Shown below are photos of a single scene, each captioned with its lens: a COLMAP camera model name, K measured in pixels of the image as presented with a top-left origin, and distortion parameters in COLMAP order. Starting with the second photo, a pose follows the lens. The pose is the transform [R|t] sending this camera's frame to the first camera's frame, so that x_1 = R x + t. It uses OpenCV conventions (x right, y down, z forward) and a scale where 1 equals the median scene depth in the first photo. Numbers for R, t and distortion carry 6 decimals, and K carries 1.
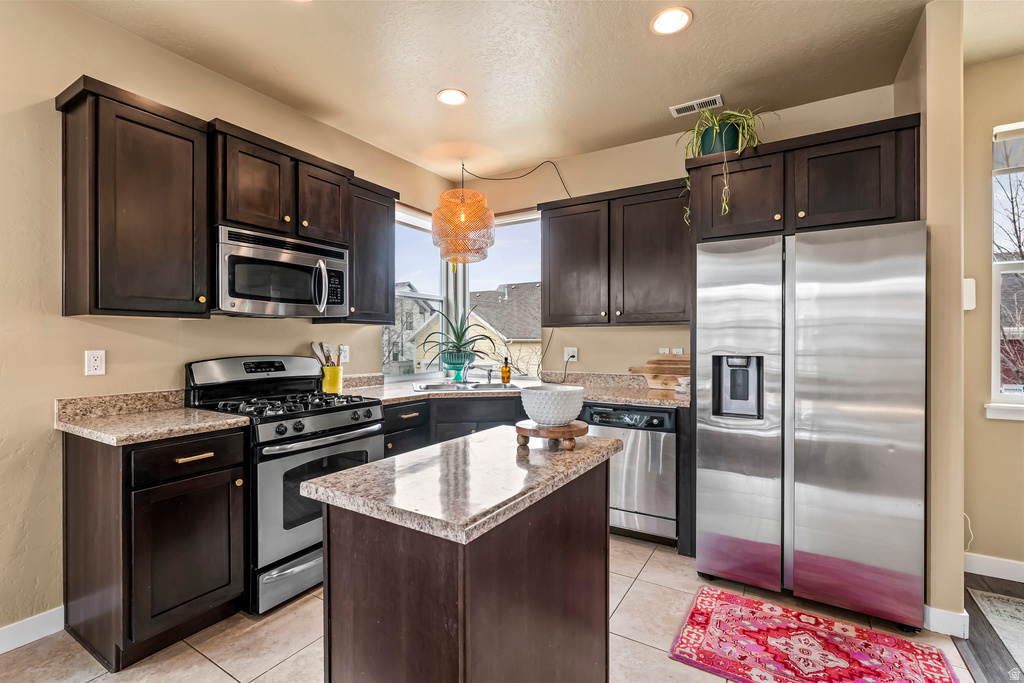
lens RADIAL K [[462.0, 0, 510.3], [0, 462.0, 341.6], [0, 0, 1]] dist [-0.000836, -0.000805]
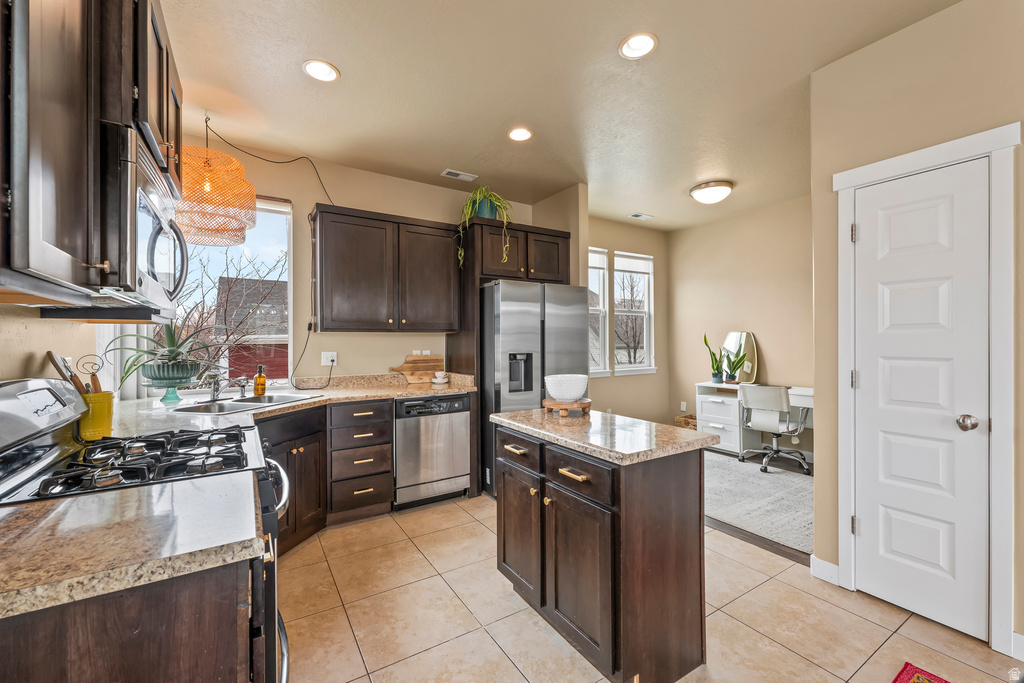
lens RADIAL K [[415.7, 0, 511.0], [0, 415.7, 341.5], [0, 0, 1]] dist [0.000916, -0.000241]
pose [[0.448224, -0.001899, 0.893919, -0.704741], [0.010949, 0.999934, -0.003366, -0.004189], [-0.893854, 0.011296, 0.448215, 0.330740]]
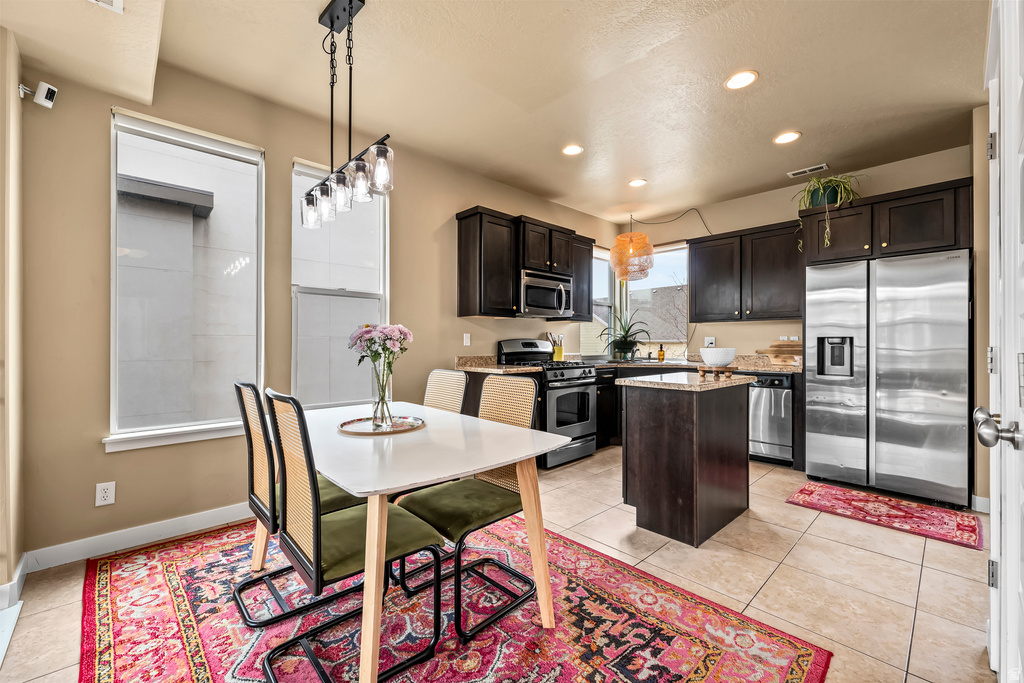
lens RADIAL K [[415.7, 0, 511.0], [0, 415.7, 341.5], [0, 0, 1]] dist [0.000916, -0.000241]
pose [[0.965051, 0.001695, -0.262056, -0.178097], [-0.003172, 0.999981, -0.005214, 0.049257], [0.262042, 0.005863, 0.965039, -0.574465]]
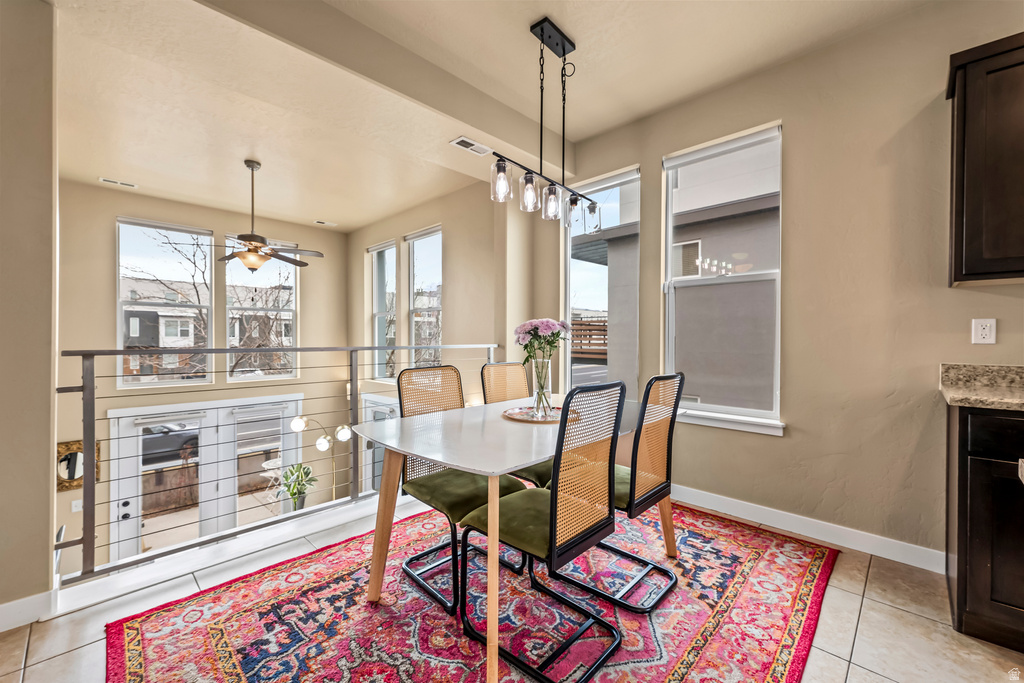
lens RADIAL K [[415.7, 0, 511.0], [0, 415.7, 341.5], [0, 0, 1]] dist [0.000916, -0.000241]
pose [[-0.219297, 0.009140, -0.975615, 0.159515], [-0.006269, 0.999922, 0.010777, 0.050243], [0.975638, 0.008480, -0.219223, 0.155417]]
